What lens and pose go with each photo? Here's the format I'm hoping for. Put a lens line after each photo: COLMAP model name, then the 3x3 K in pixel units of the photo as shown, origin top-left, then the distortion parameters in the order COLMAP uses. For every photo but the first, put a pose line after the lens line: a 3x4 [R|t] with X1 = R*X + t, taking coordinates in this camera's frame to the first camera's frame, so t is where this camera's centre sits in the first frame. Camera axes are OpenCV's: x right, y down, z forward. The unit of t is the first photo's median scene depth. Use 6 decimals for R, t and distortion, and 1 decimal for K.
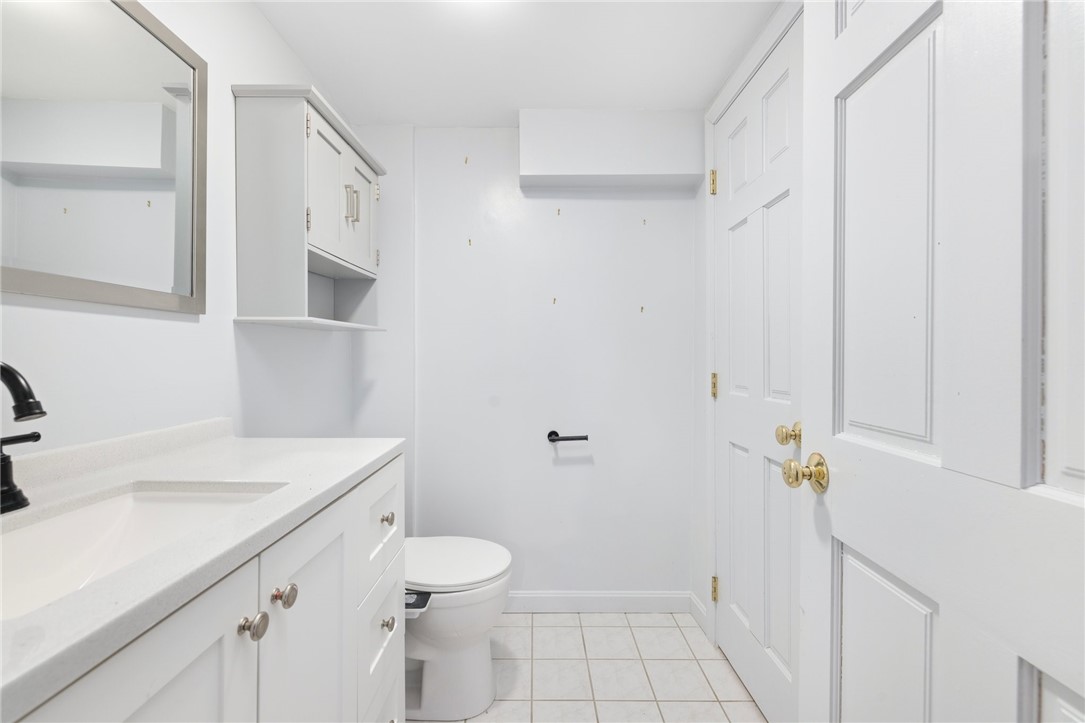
lens RADIAL K [[452.2, 0, 542.5], [0, 452.2, 361.5], [0, 0, 1]] dist [0.000523, 0.000039]
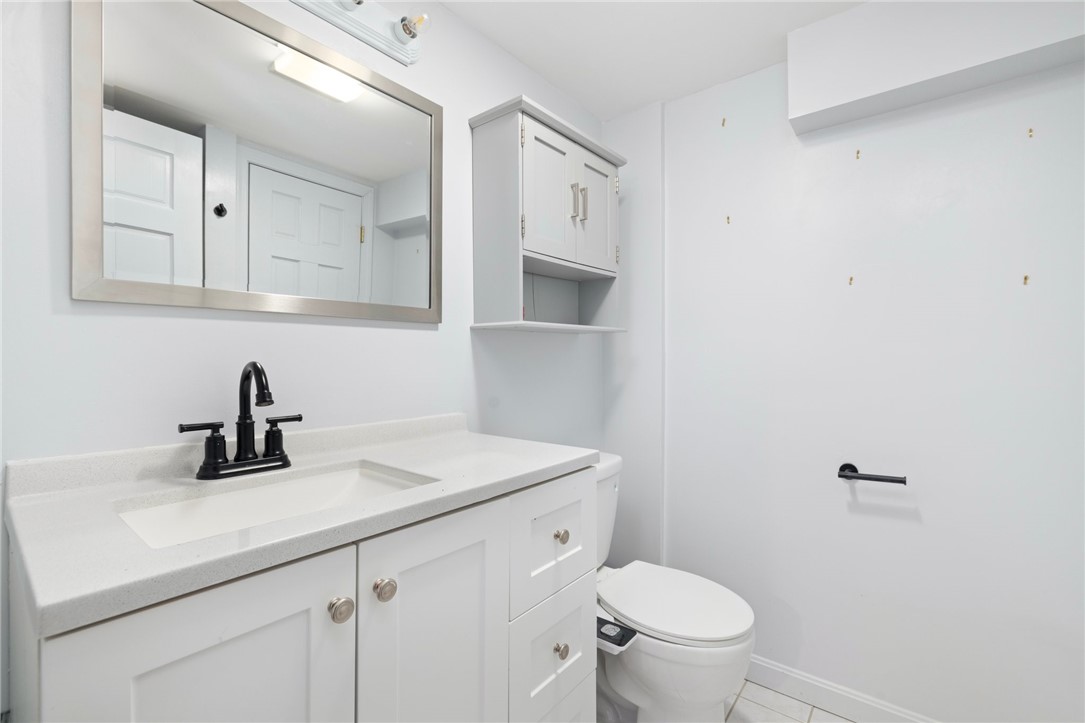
lens RADIAL K [[480.2, 0, 542.5], [0, 480.2, 361.5], [0, 0, 1]] dist [-0.009202, 0.000110]
pose [[0.776568, 0.001887, -0.630030, 0.203528], [-0.006159, 0.999970, -0.004596, -0.001537], [0.630003, 0.007449, 0.776557, 0.182947]]
